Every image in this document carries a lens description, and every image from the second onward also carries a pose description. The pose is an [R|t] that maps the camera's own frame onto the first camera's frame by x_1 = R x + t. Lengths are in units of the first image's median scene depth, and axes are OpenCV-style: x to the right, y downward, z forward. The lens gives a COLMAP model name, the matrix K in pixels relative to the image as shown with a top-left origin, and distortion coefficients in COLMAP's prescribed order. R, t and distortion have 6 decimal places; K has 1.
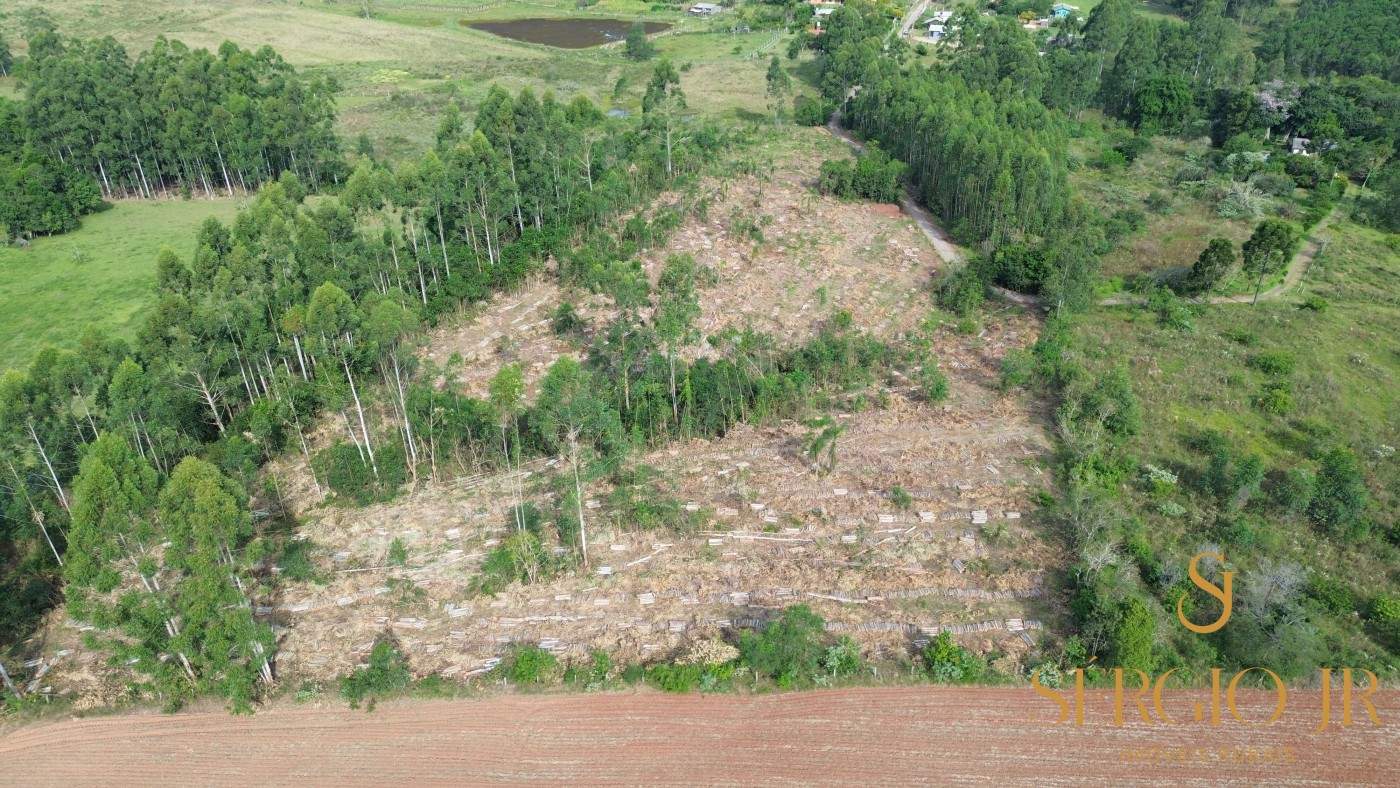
lens RADIAL K [[984.1, 0, 696.8], [0, 984.1, 387.4], [0, 0, 1]] dist [0.075096, -0.074777]
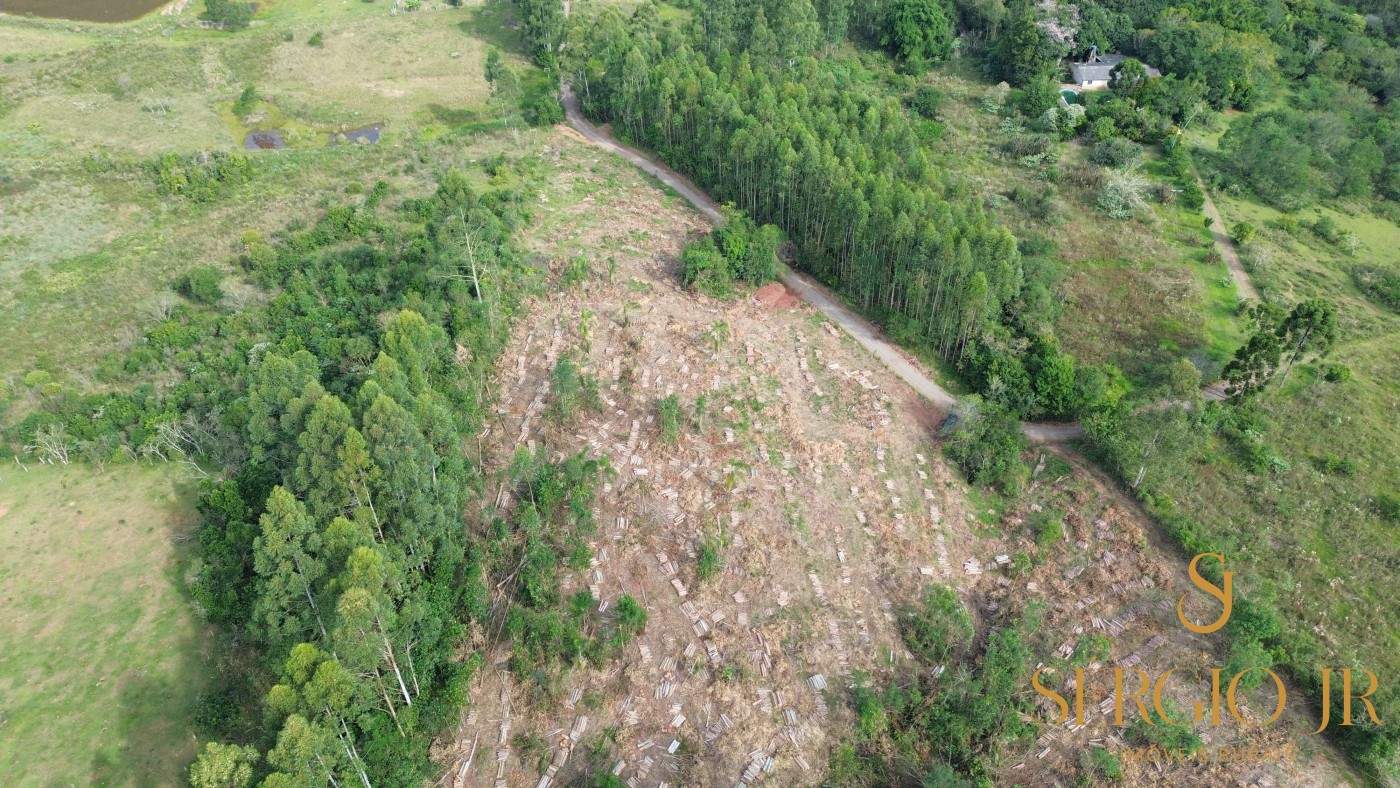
lens RADIAL K [[984.1, 0, 697.9], [0, 984.1, 398.4], [0, 0, 1]] dist [0.075096, -0.074777]
pose [[0.889978, -0.292929, 0.349474, -0.145589], [0.221532, 0.947610, 0.230127, -0.273774], [-0.398576, -0.127388, 0.908245, 0.286366]]
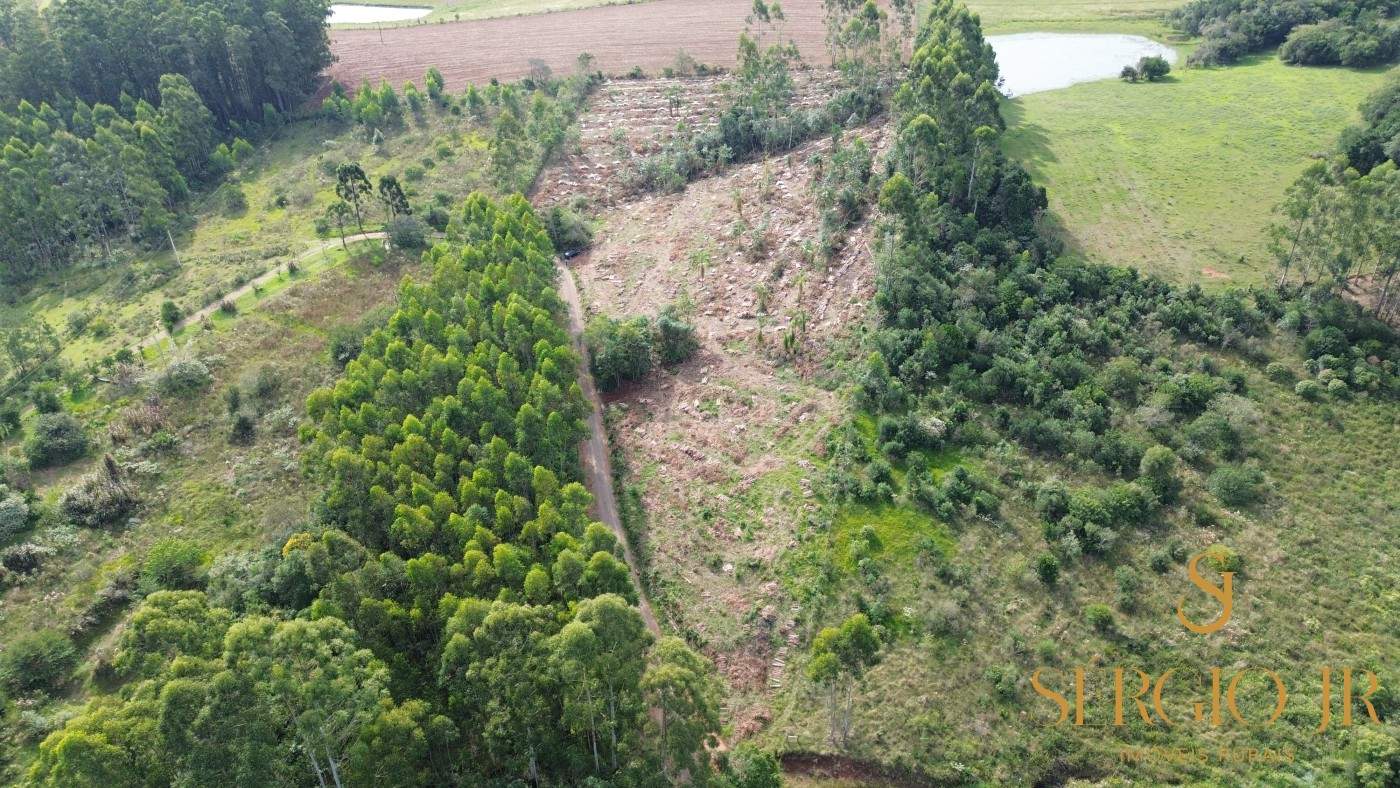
lens RADIAL K [[984.1, 0, 698.1], [0, 984.1, 401.4], [0, 0, 1]] dist [0.075096, -0.074777]
pose [[-0.987309, 0.112641, -0.111954, 0.203559], [-0.047651, 0.462347, 0.885418, -0.826511], [0.151496, 0.879515, -0.451112, 1.321581]]
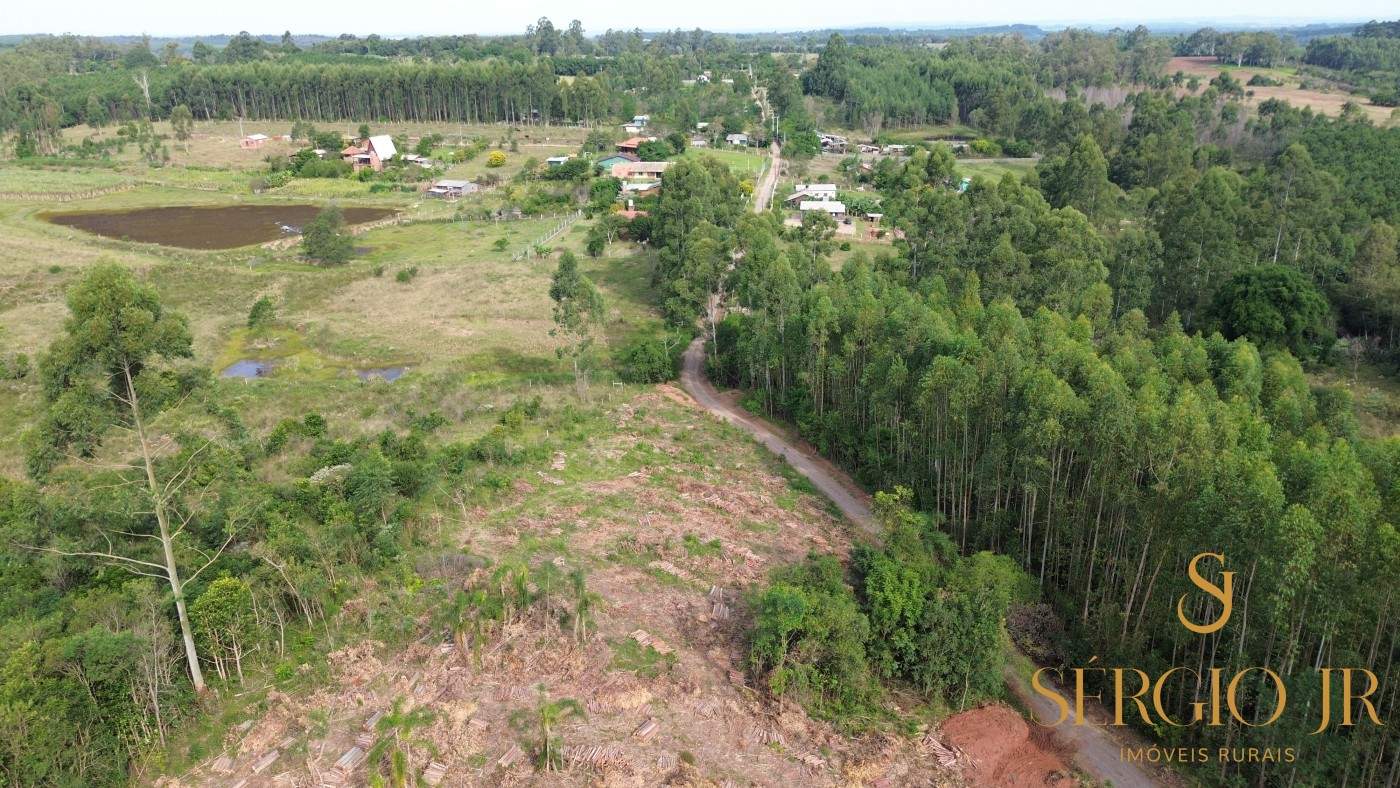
lens RADIAL K [[984.1, 0, 701.3], [0, 984.1, 396.6], [0, 0, 1]] dist [0.075096, -0.074777]
pose [[0.977357, -0.059638, 0.203019, 0.052243], [0.094949, 0.981048, -0.168907, -0.220204], [-0.189098, 0.184359, 0.964497, 0.668748]]
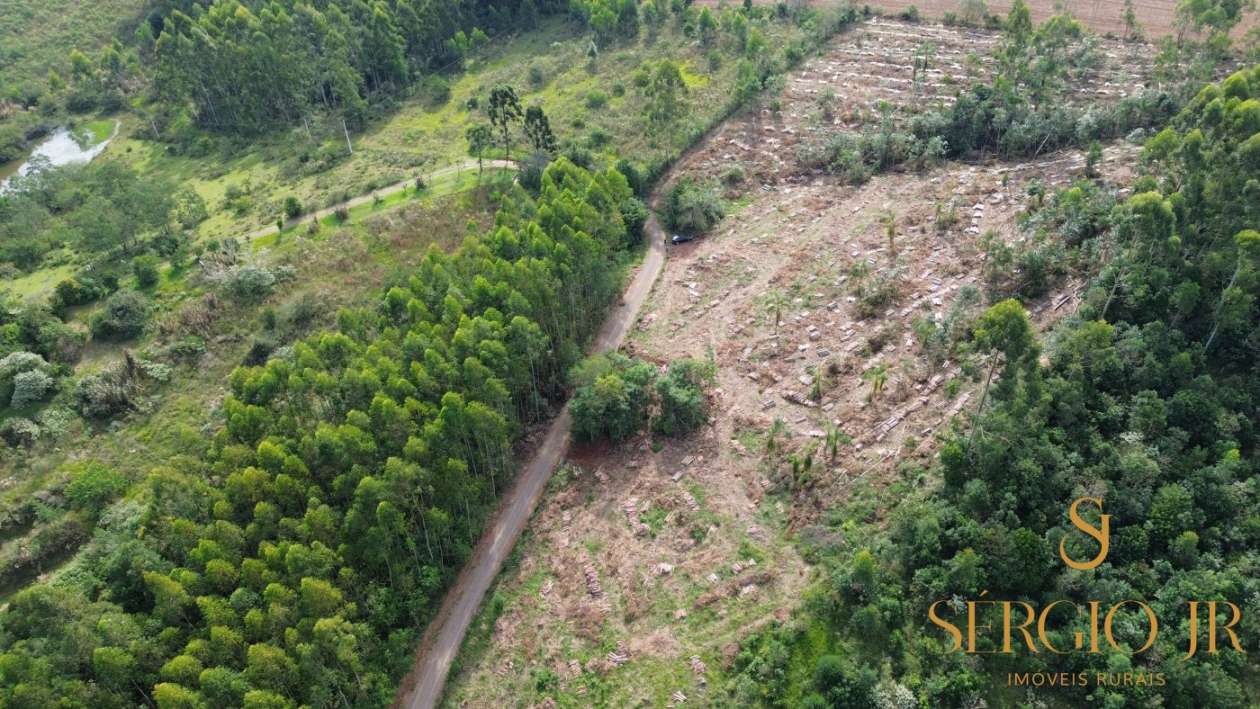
lens RADIAL K [[885.7, 0, 631.0], [0, 885.7, 348.5], [0, 0, 1]] dist [0.075096, -0.074777]
pose [[-0.929991, -0.192132, 0.313371, 0.000590], [0.221954, 0.386044, 0.895381, -0.692482], [-0.293007, 0.902250, -0.316373, 1.092973]]
